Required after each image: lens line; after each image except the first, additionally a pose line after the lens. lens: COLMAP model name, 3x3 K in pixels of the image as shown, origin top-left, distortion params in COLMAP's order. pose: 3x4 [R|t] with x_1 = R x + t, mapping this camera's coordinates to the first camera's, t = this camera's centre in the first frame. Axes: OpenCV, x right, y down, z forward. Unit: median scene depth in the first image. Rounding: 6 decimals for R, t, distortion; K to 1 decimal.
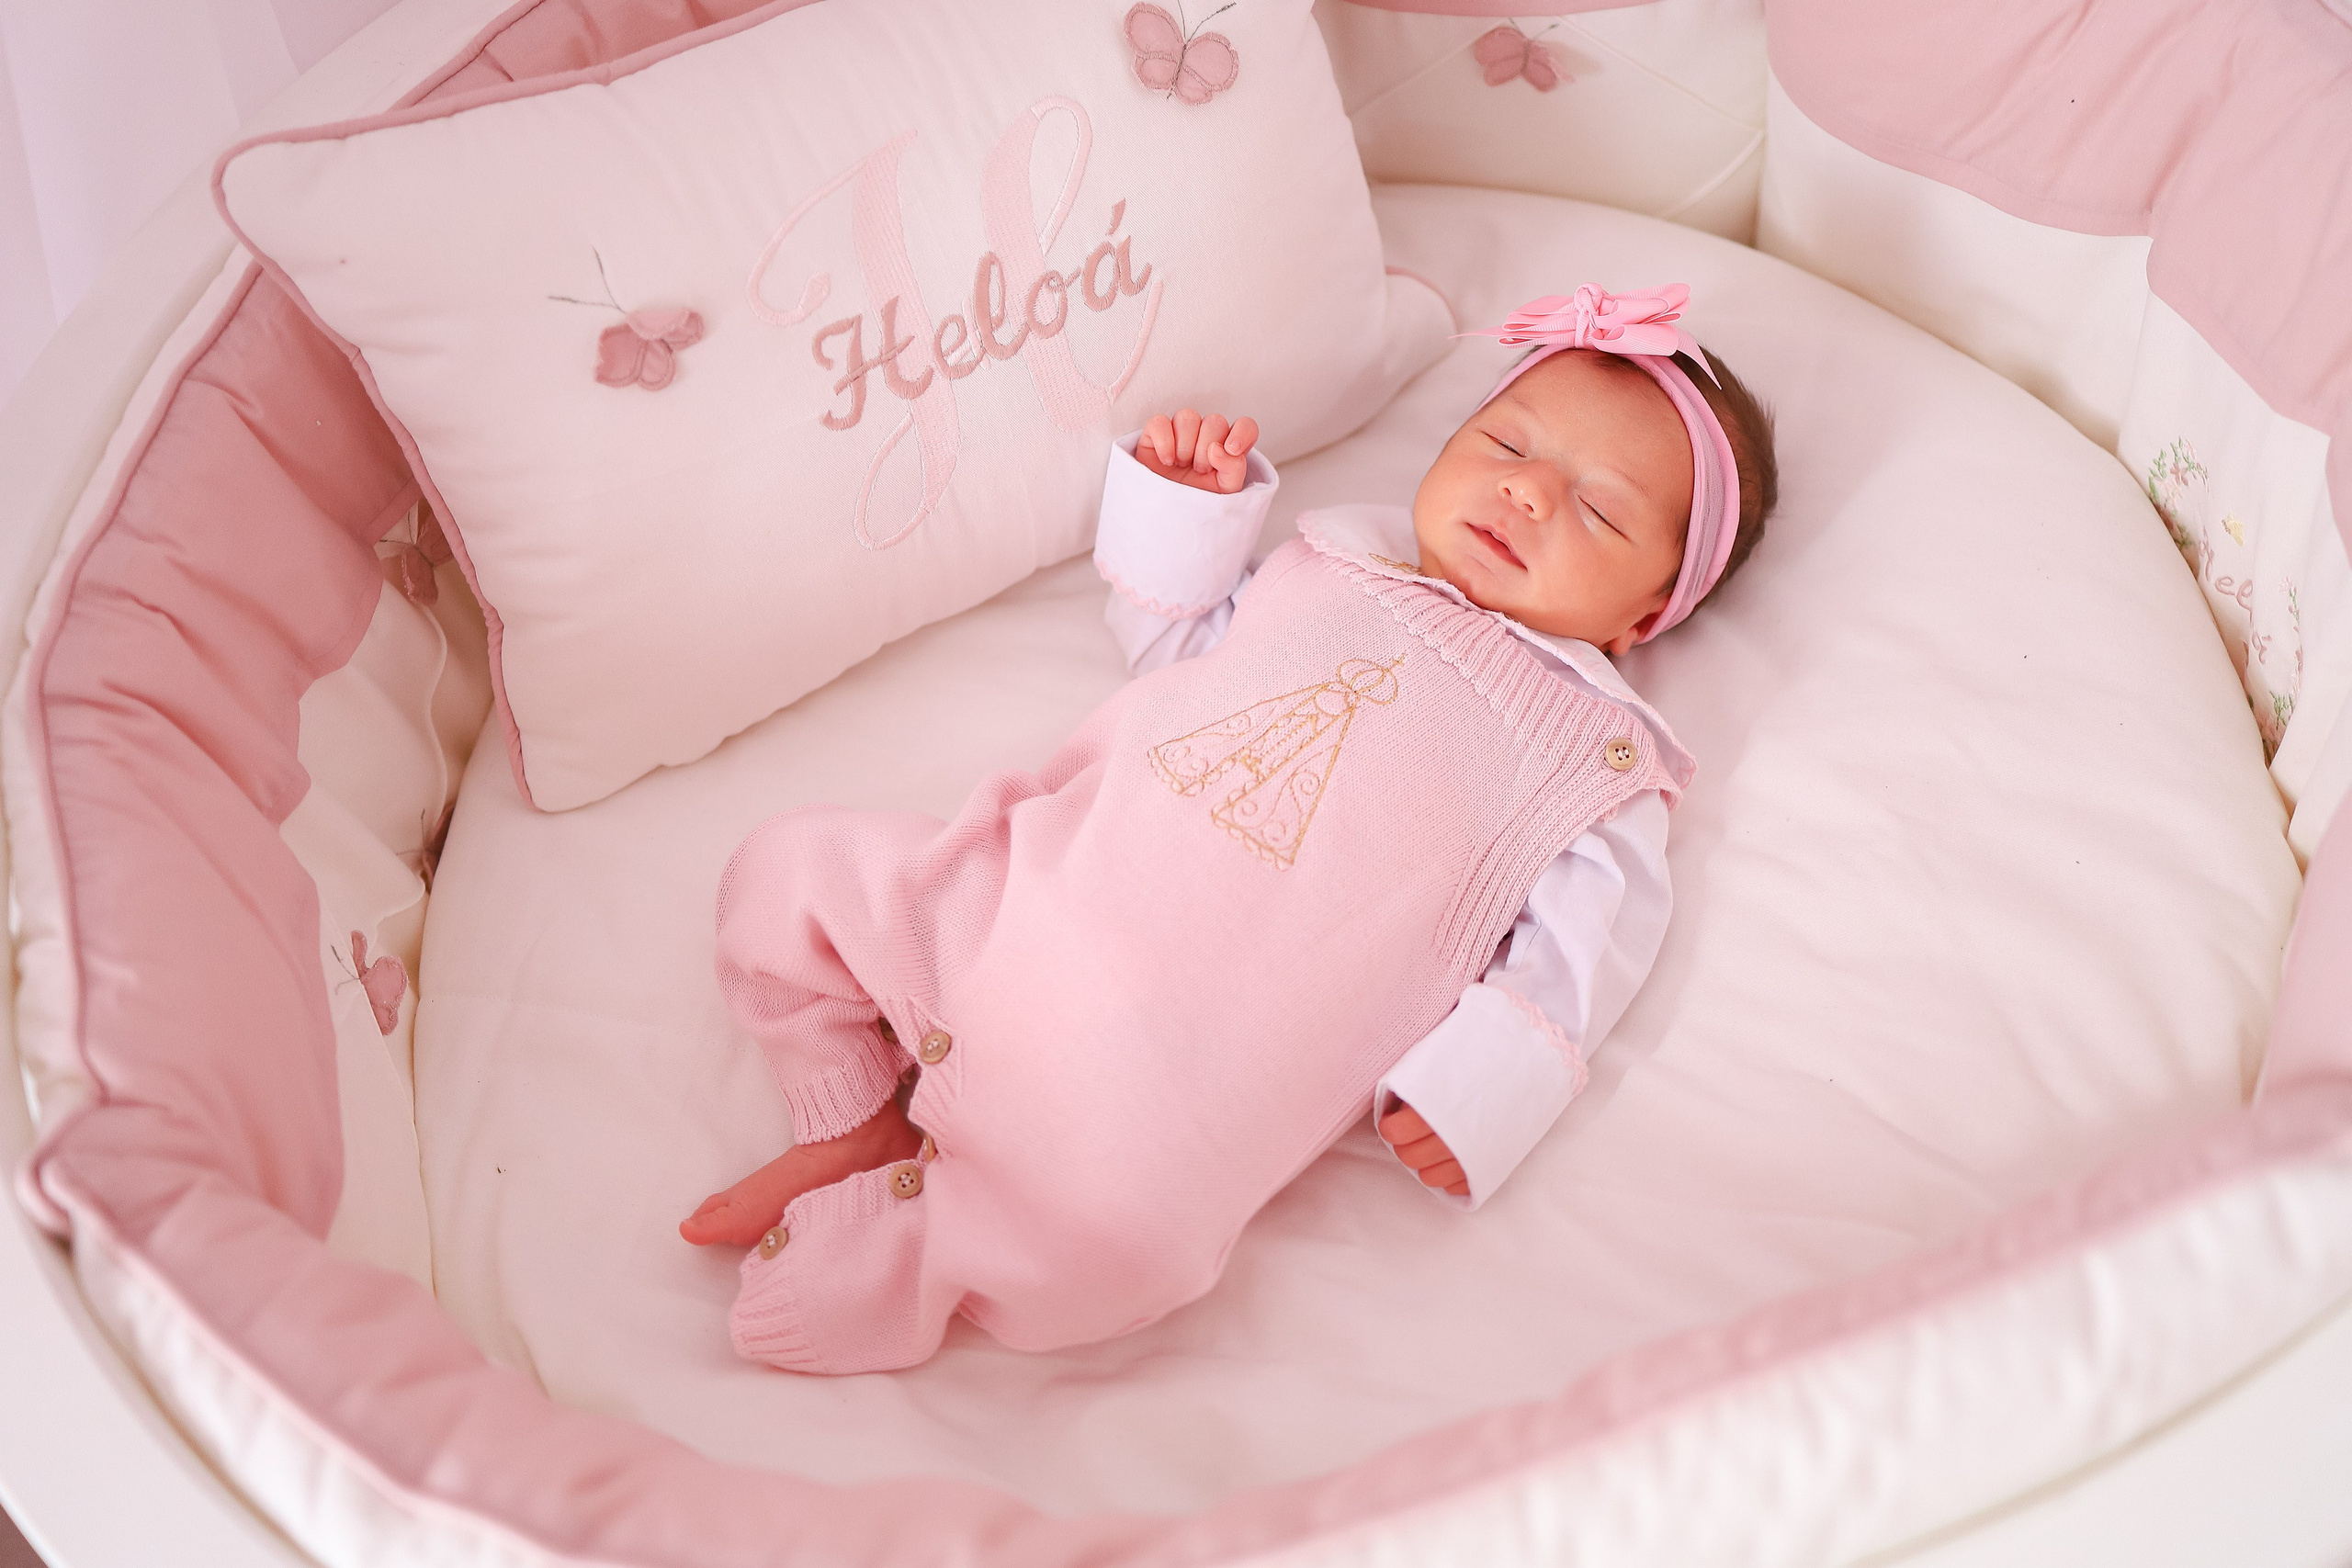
lens RADIAL K [[2410.8, 0, 1217.2], [0, 2410.8, 763.0], [0, 0, 1]] dist [-0.001975, 0.004890]
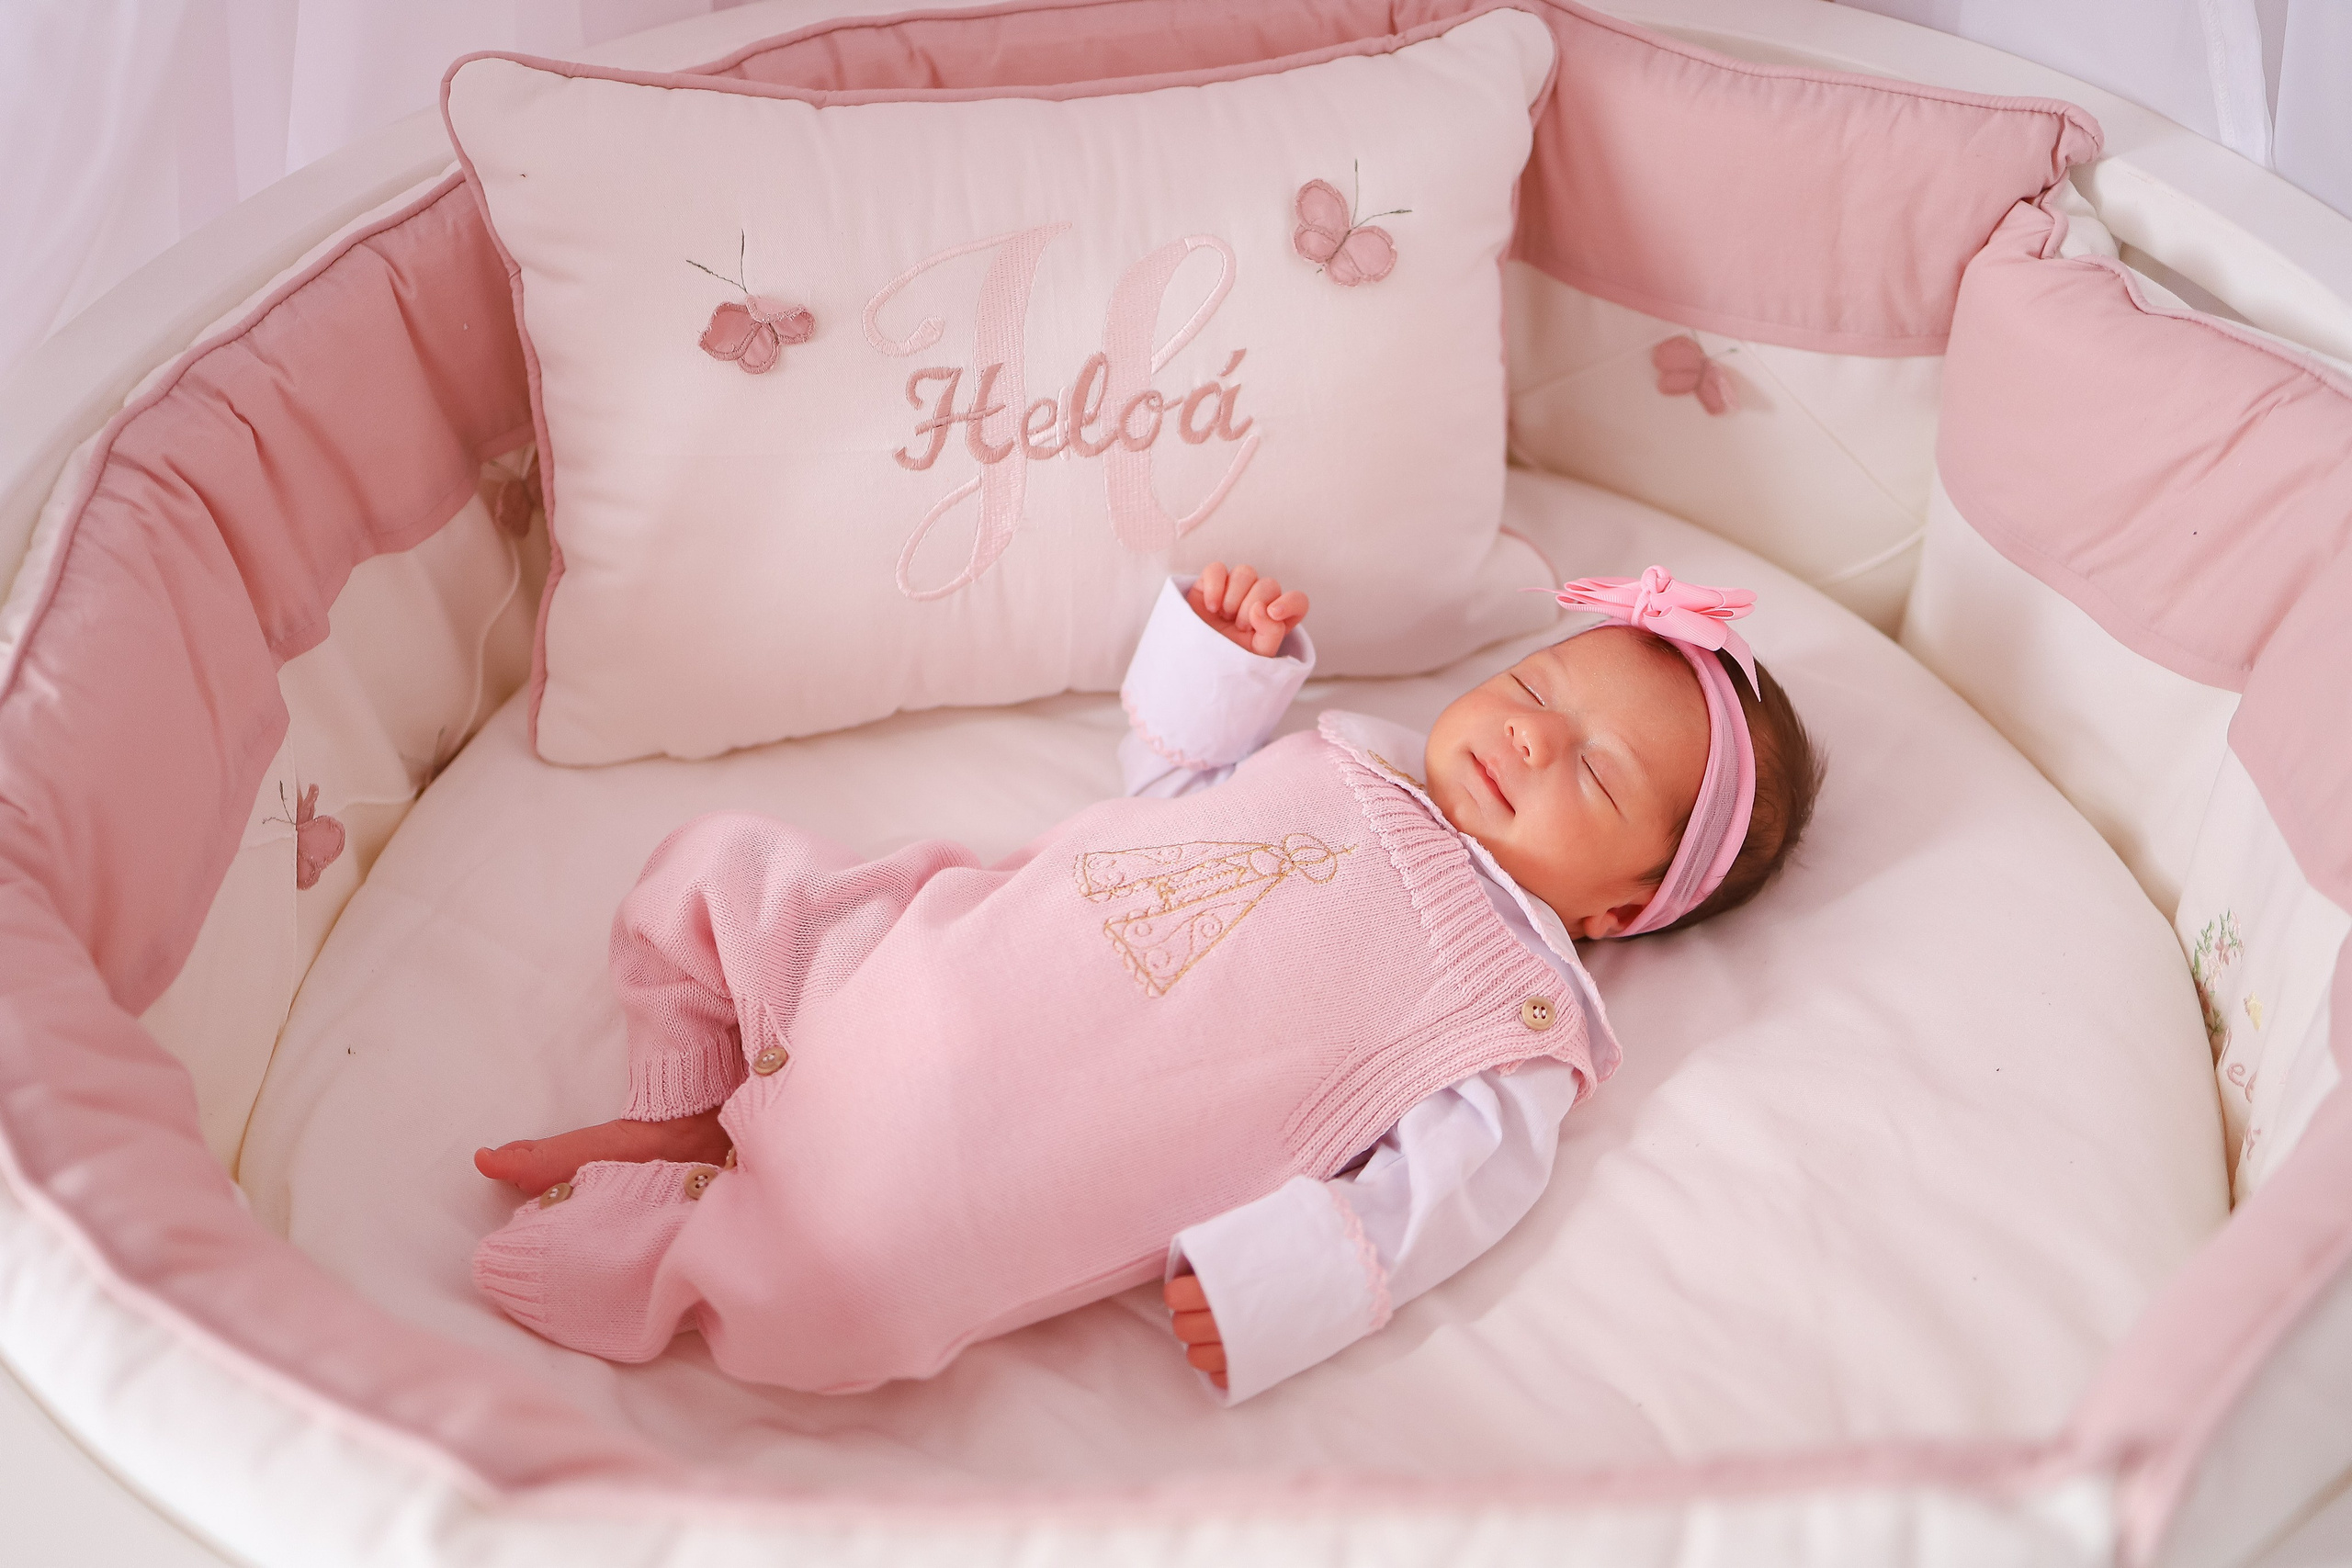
lens RADIAL K [[2410.8, 0, 1217.2], [0, 2410.8, 763.0], [0, 0, 1]] dist [-0.001975, 0.004890]
pose [[0.939756, 0.307054, -0.150253, 0.158937], [-0.328941, 0.931874, -0.152998, 0.092439], [0.093038, 0.193206, 0.976737, 0.027208]]
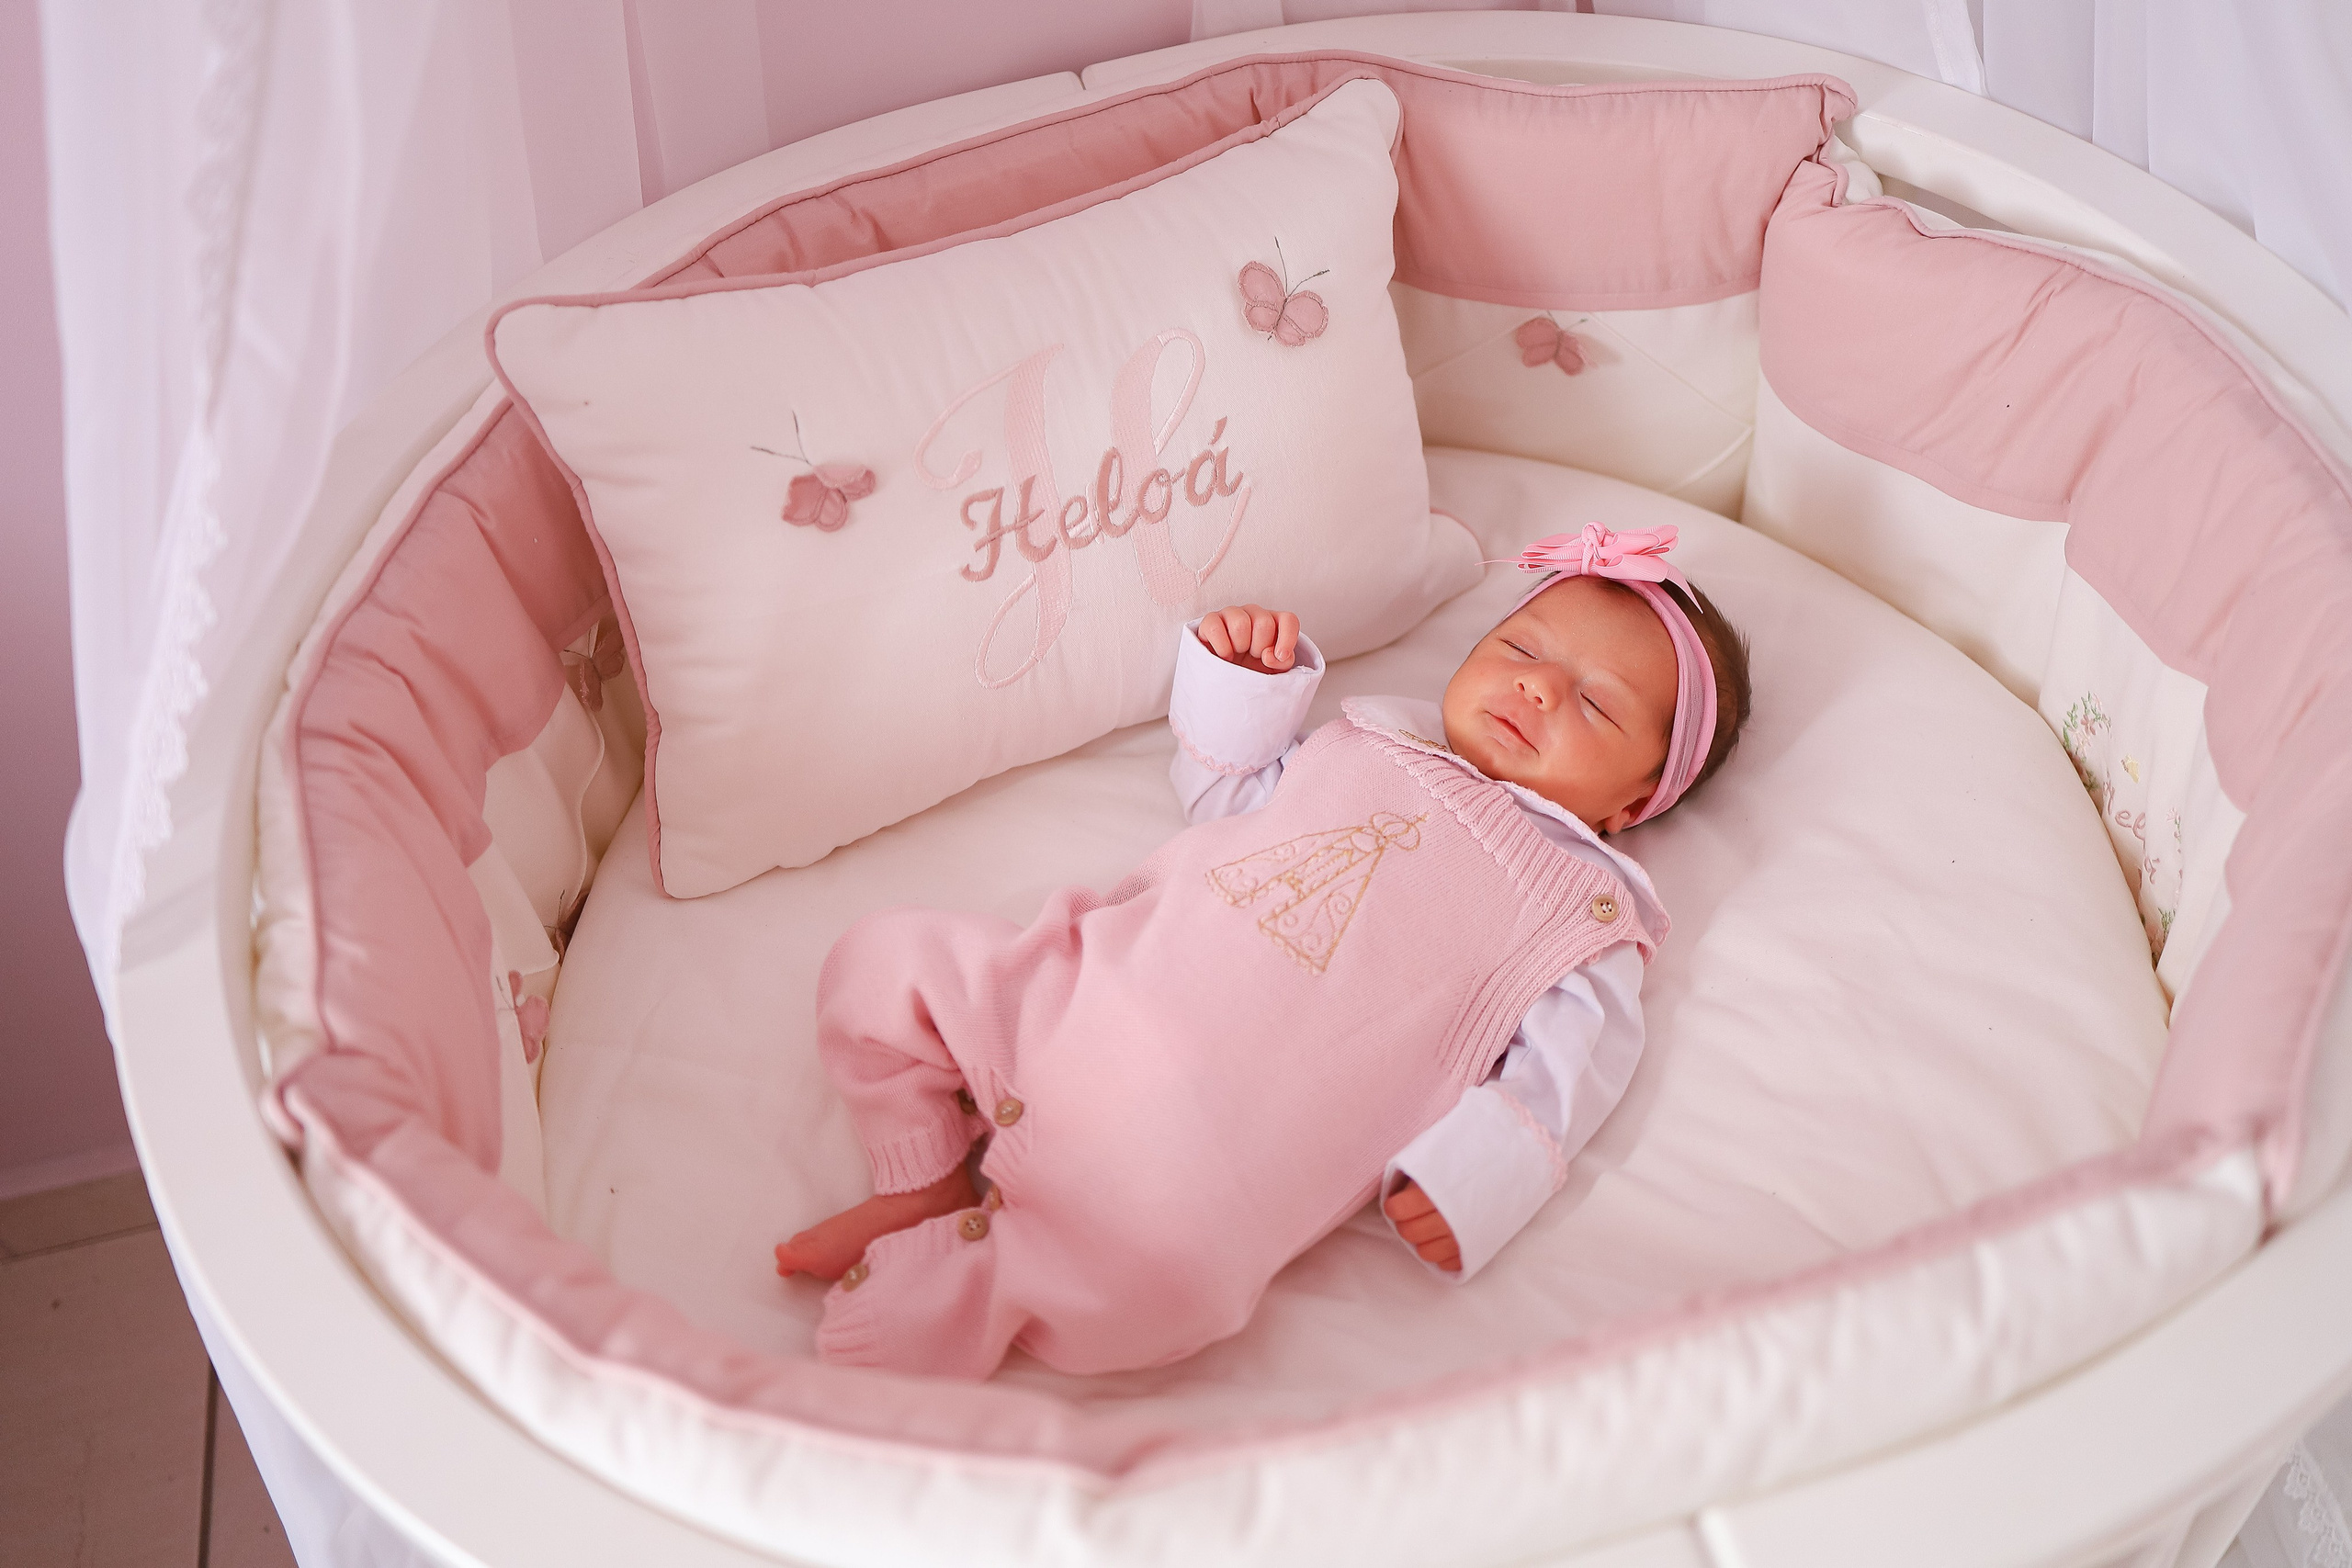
lens RADIAL K [[2410.8, 0, 1217.2], [0, 2410.8, 763.0], [0, 0, 1]] dist [-0.001975, 0.004890]
pose [[0.996368, 0.083992, 0.014039, -0.045339], [-0.081101, 0.986197, -0.144357, 0.111588], [-0.025970, 0.142694, 0.989426, -0.169438]]
